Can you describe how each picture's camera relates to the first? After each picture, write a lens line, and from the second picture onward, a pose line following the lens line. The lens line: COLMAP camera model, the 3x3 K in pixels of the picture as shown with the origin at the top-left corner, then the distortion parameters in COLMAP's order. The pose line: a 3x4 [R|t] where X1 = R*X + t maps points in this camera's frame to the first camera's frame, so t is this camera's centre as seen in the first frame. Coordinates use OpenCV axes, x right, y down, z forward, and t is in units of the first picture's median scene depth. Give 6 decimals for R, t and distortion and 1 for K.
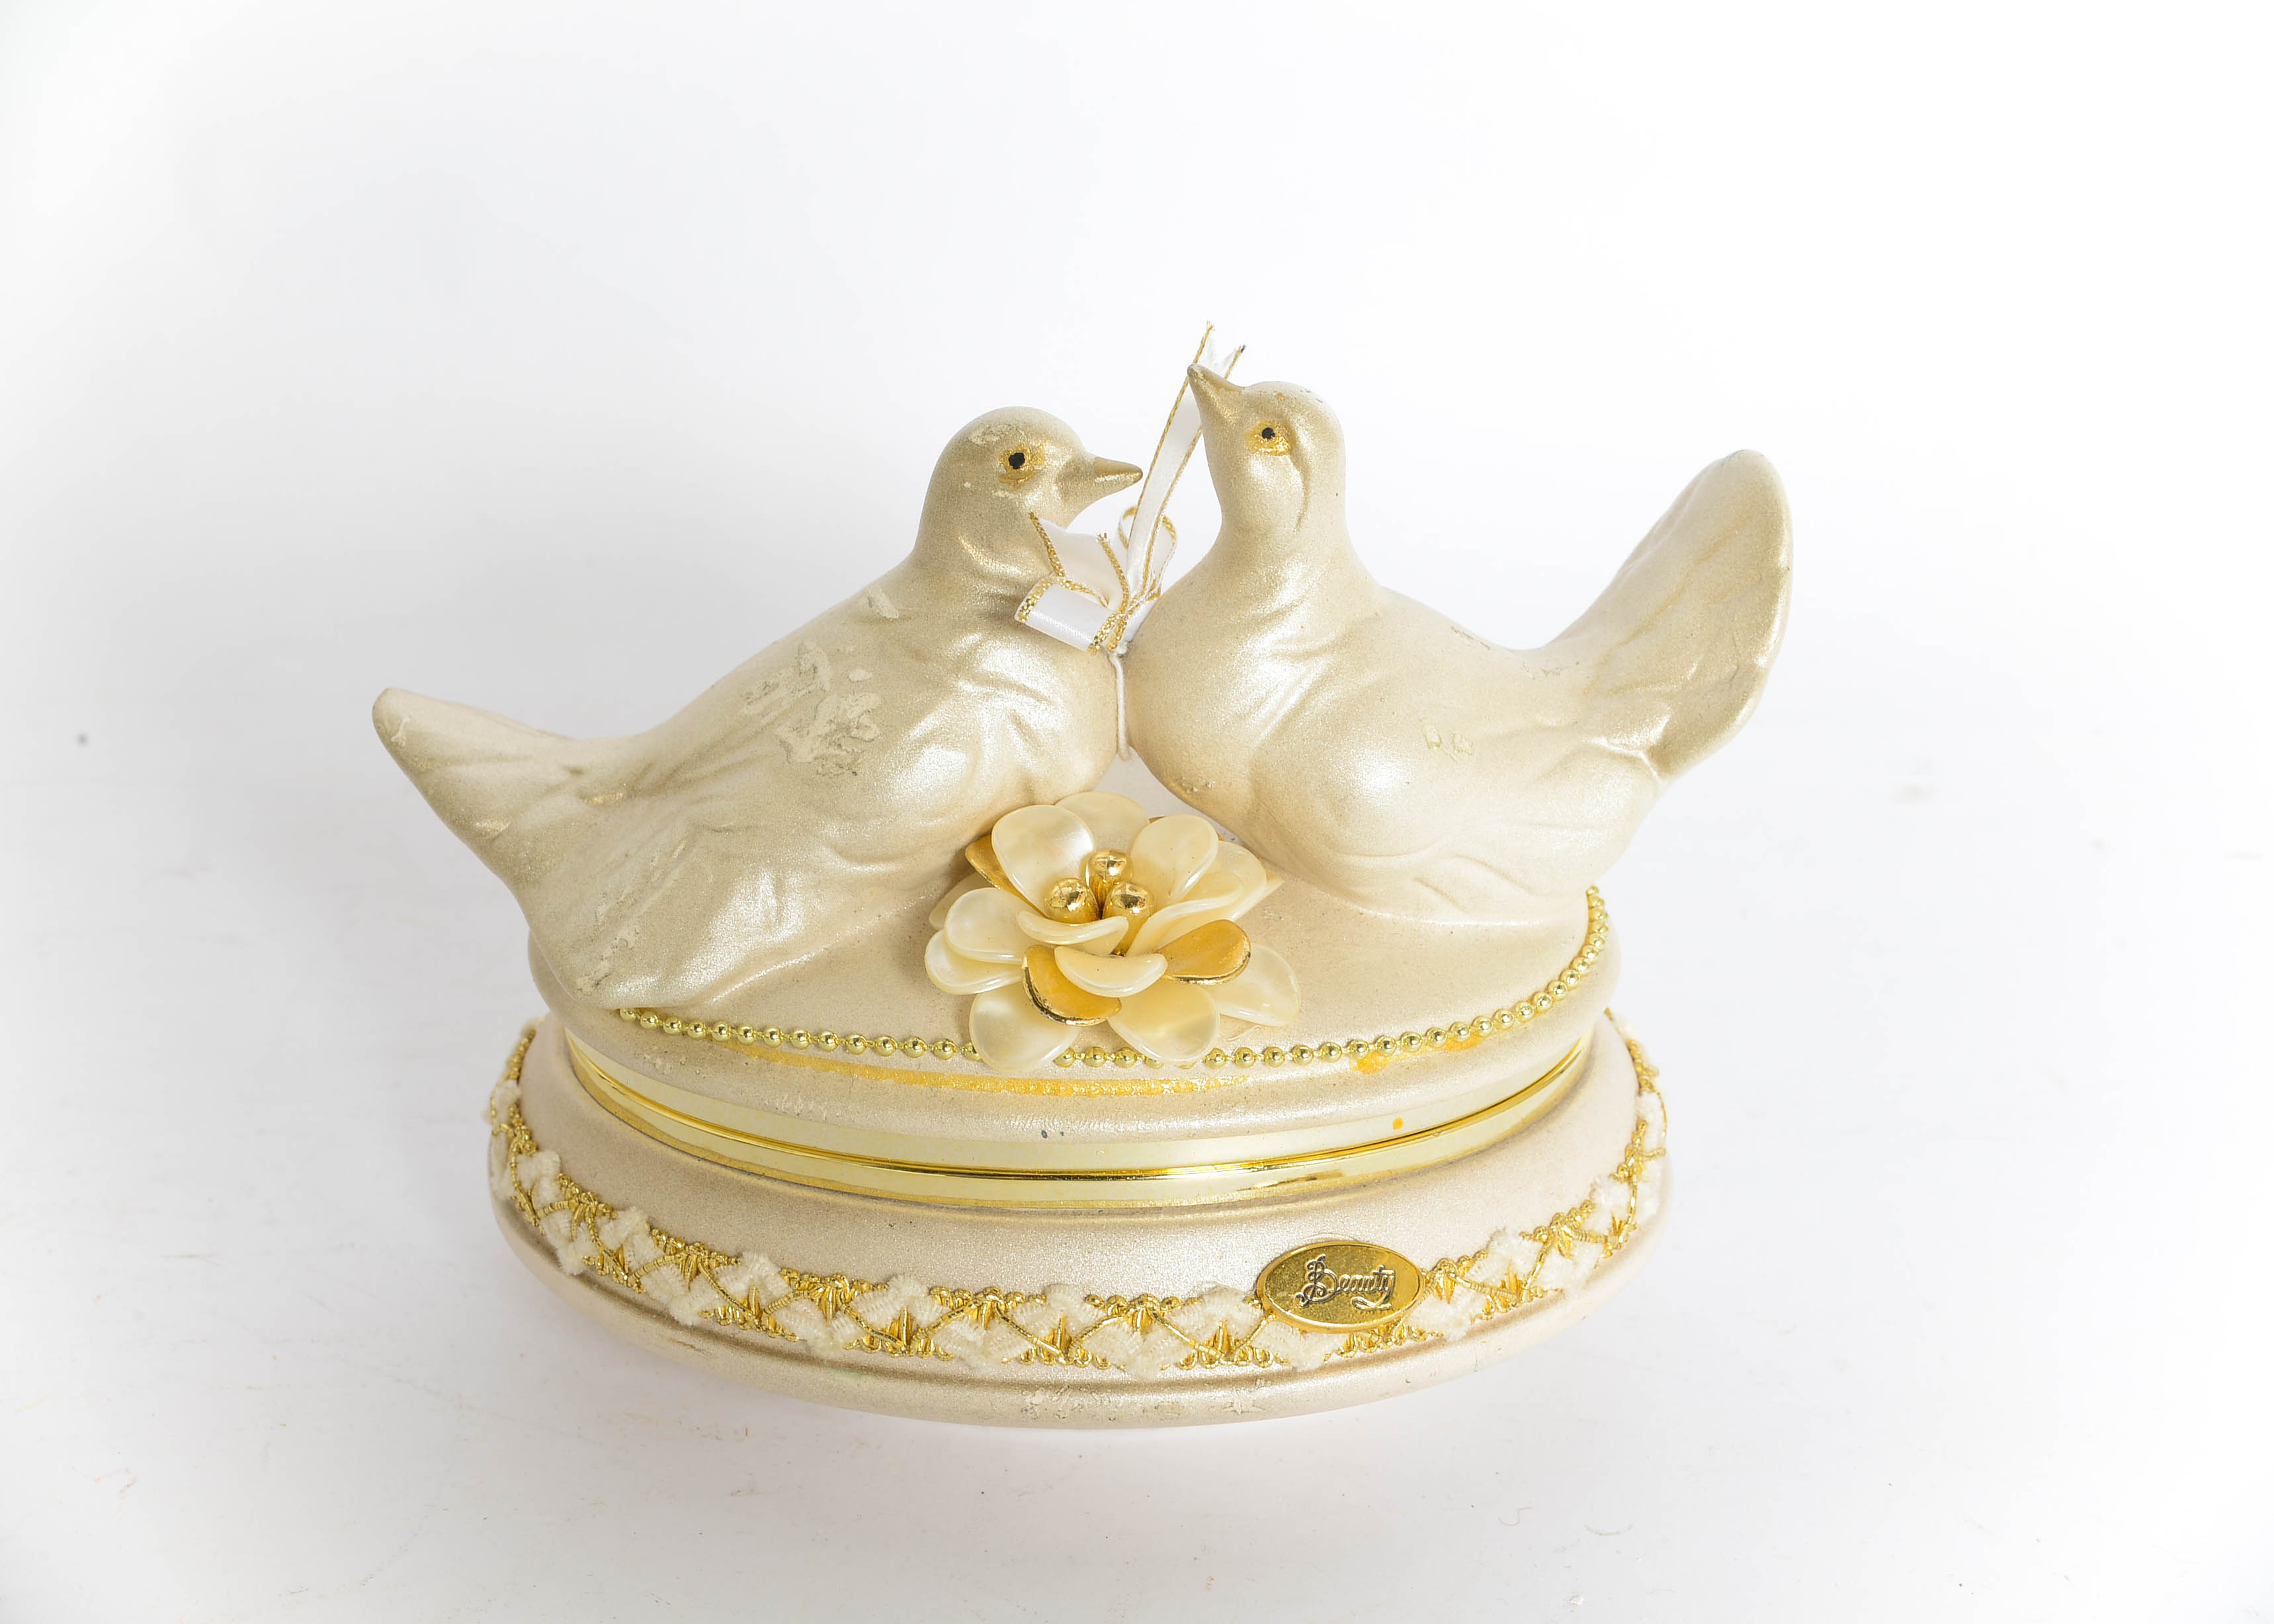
lens RADIAL K [[3930.2, 0, 1150.9], [0, 3930.2, 834.5], [0, 0, 1]] dist [0.167320, 0.000000]
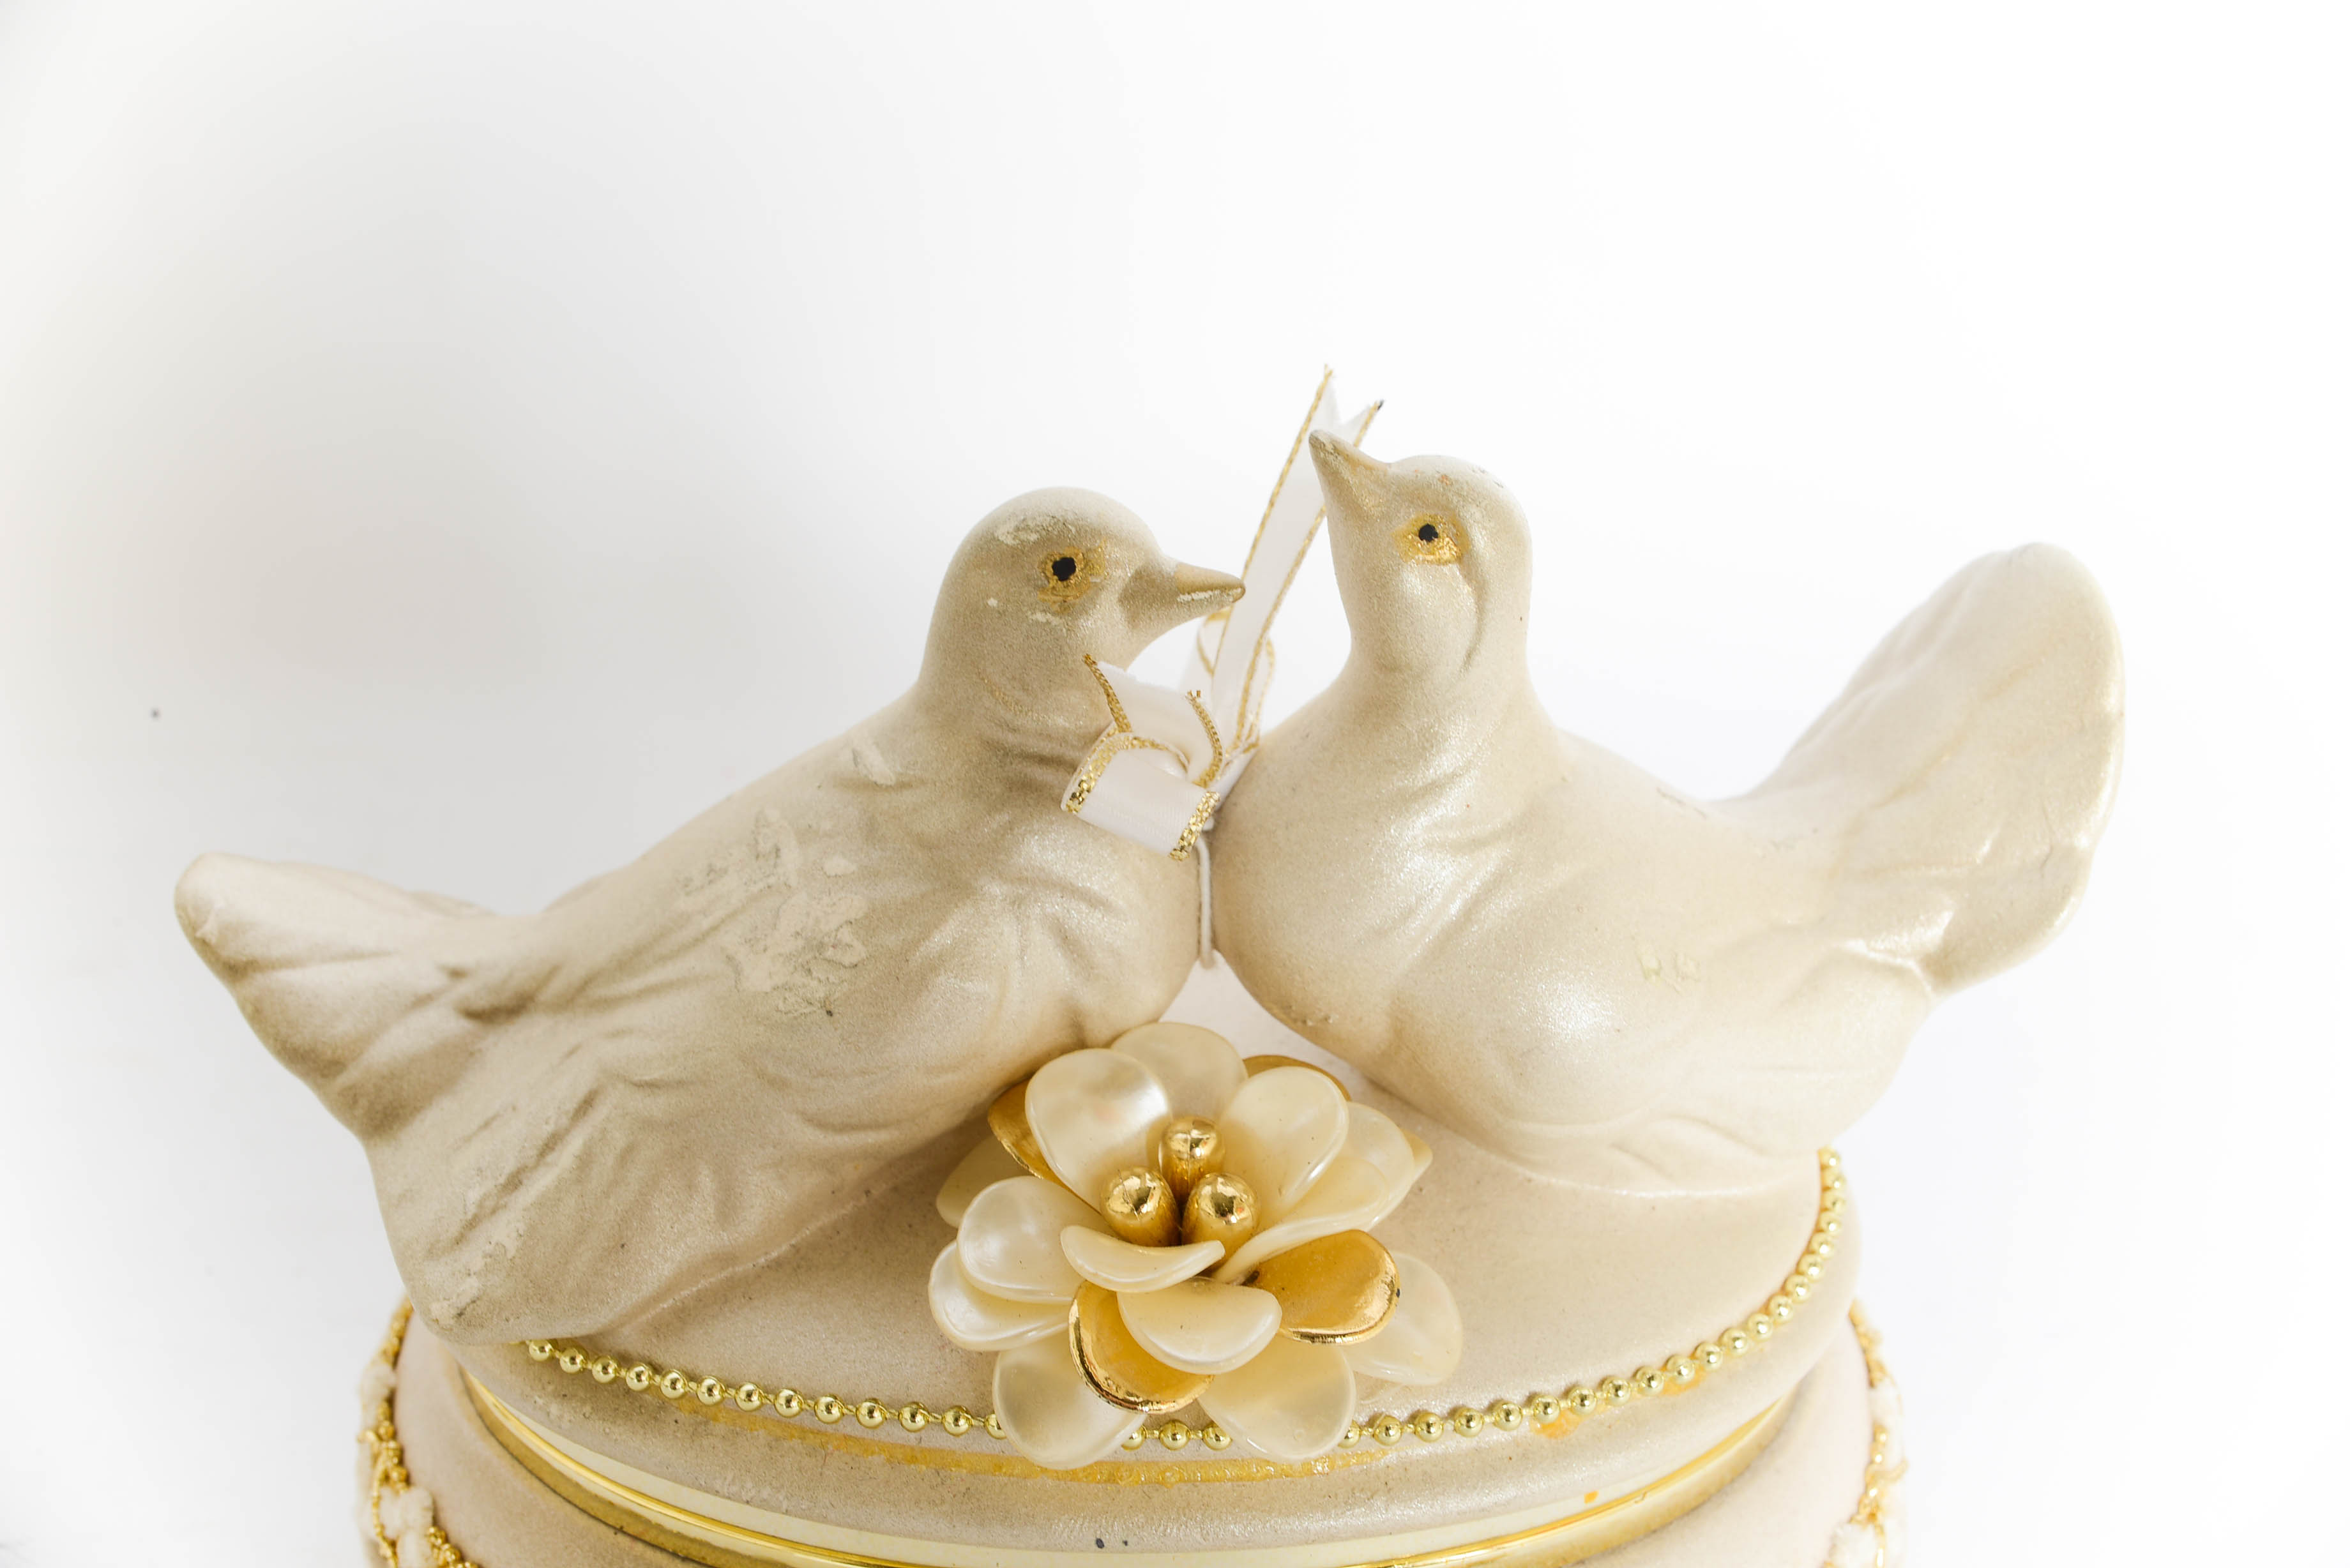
lens RADIAL K [[2776.6, 0, 1179.1], [0, 2776.6, 780.6], [0, 0, 1]] dist [0.016080, 0.000000]
pose [[0.999744, 0.005917, 0.021847, -0.023762], [-0.006810, 0.999134, 0.041044, -0.076239], [-0.021586, -0.041182, 0.998918, 0.498551]]
